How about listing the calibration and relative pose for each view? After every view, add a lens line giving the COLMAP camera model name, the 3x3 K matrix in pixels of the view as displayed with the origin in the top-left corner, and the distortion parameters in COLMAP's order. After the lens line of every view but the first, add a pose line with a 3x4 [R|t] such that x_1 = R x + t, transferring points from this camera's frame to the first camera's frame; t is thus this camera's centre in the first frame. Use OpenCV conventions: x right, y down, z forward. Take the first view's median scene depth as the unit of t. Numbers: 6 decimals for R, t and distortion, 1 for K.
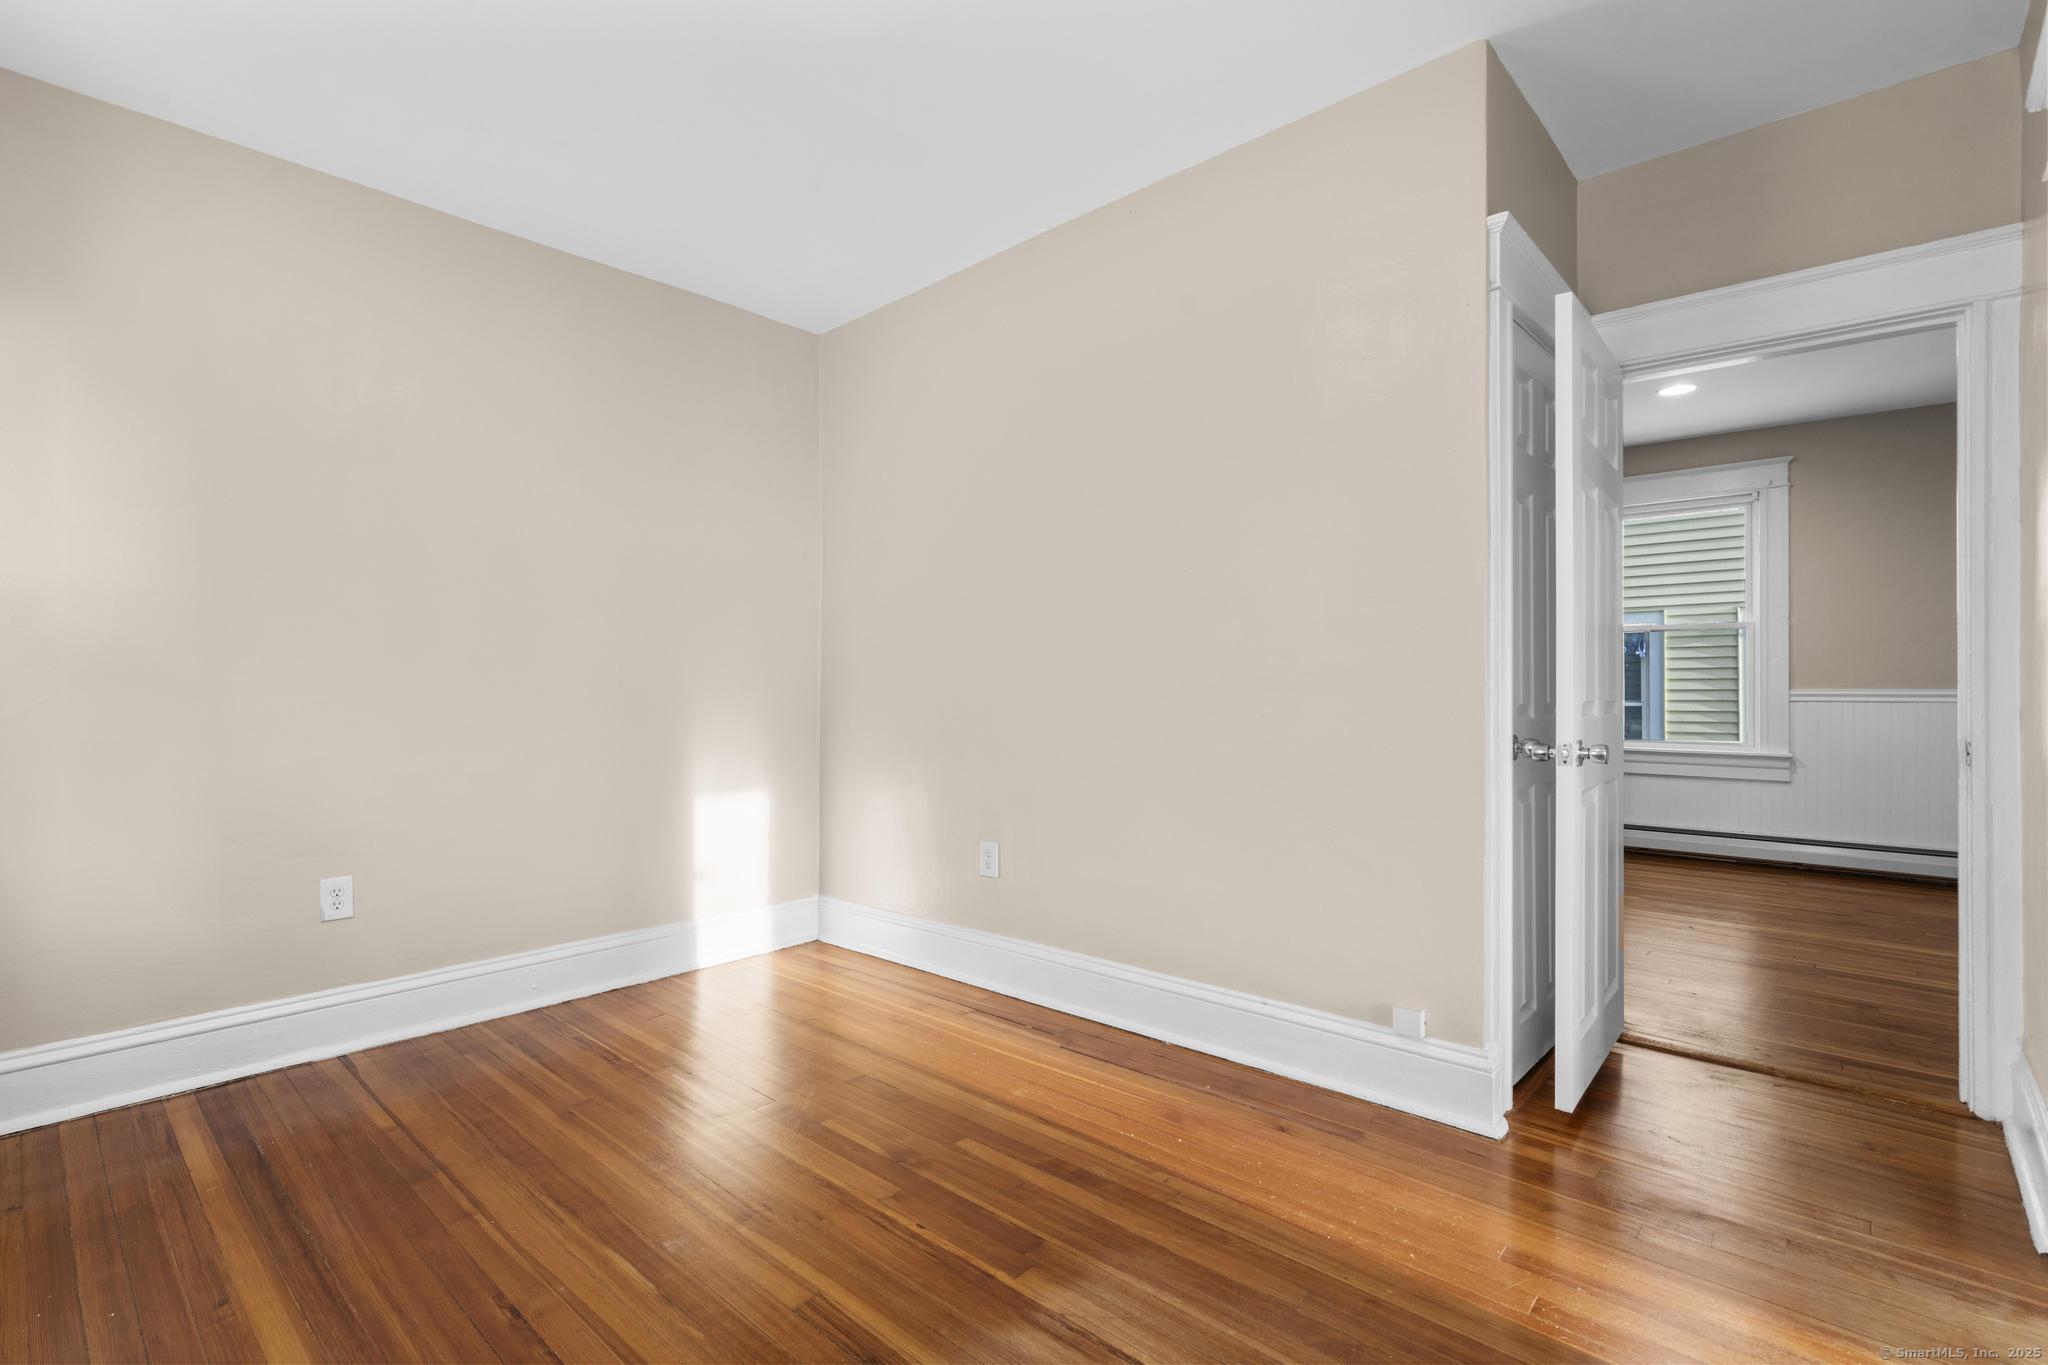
lens RADIAL K [[934.0, 0, 1012.2], [0, 934.0, 689.2], [0, 0, 1]] dist [-0.004002, 0.003293]
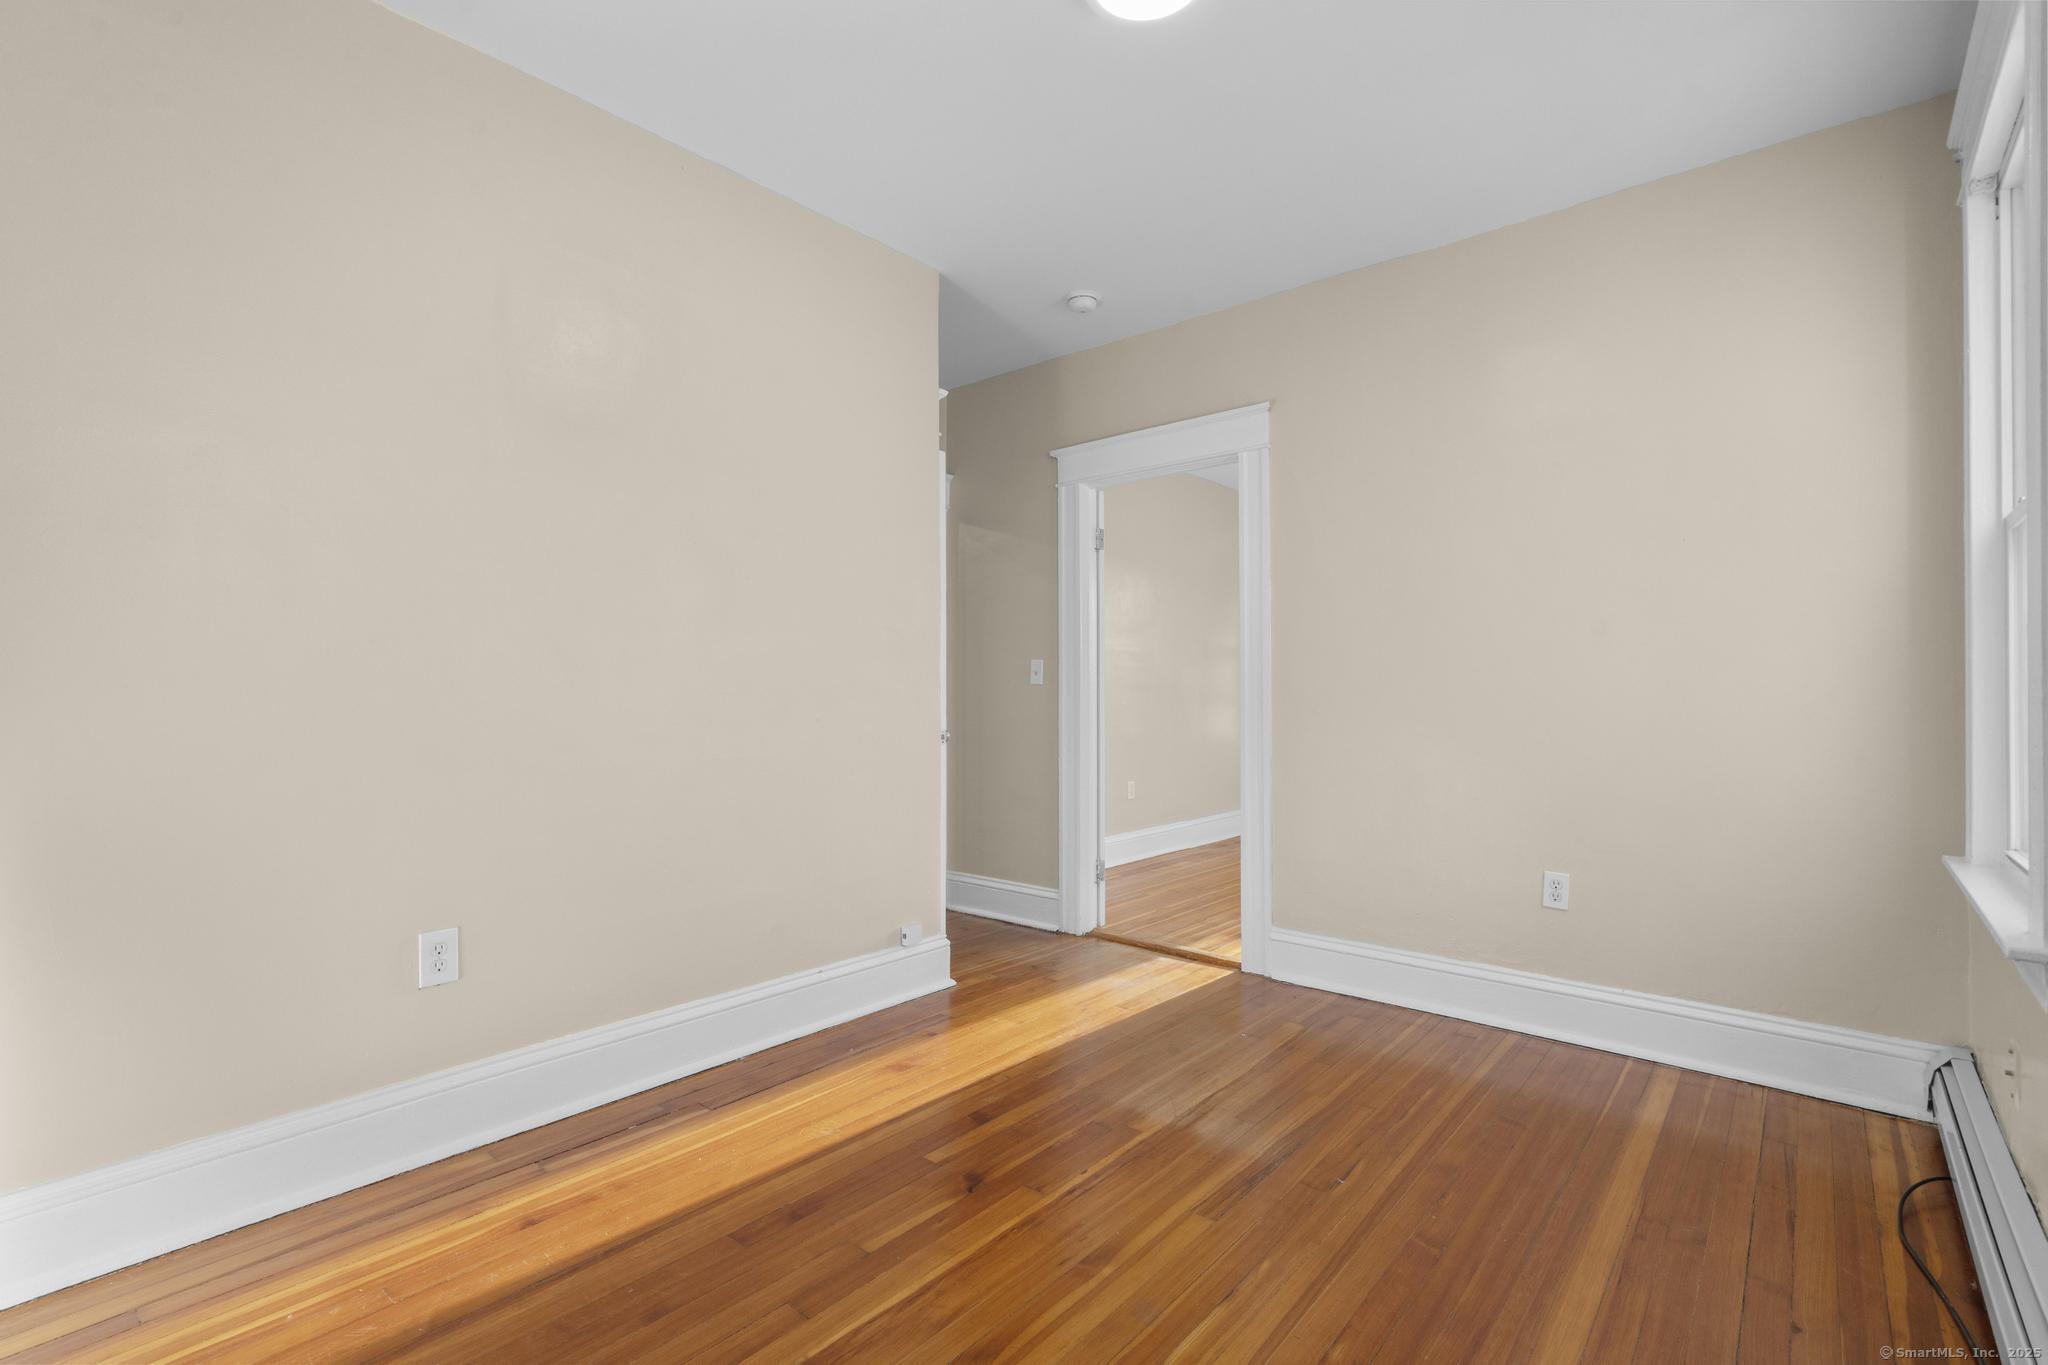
lens RADIAL K [[934.0, 0, 1005.9], [0, 934.0, 683.7], [0, 0, 1]] dist [-0.004002, 0.003293]
pose [[-0.028666, 0.017467, 0.999436, -0.924130], [-0.002786, 0.999842, -0.017554, 0.004653], [-0.999585, -0.003288, -0.028613, 0.847088]]
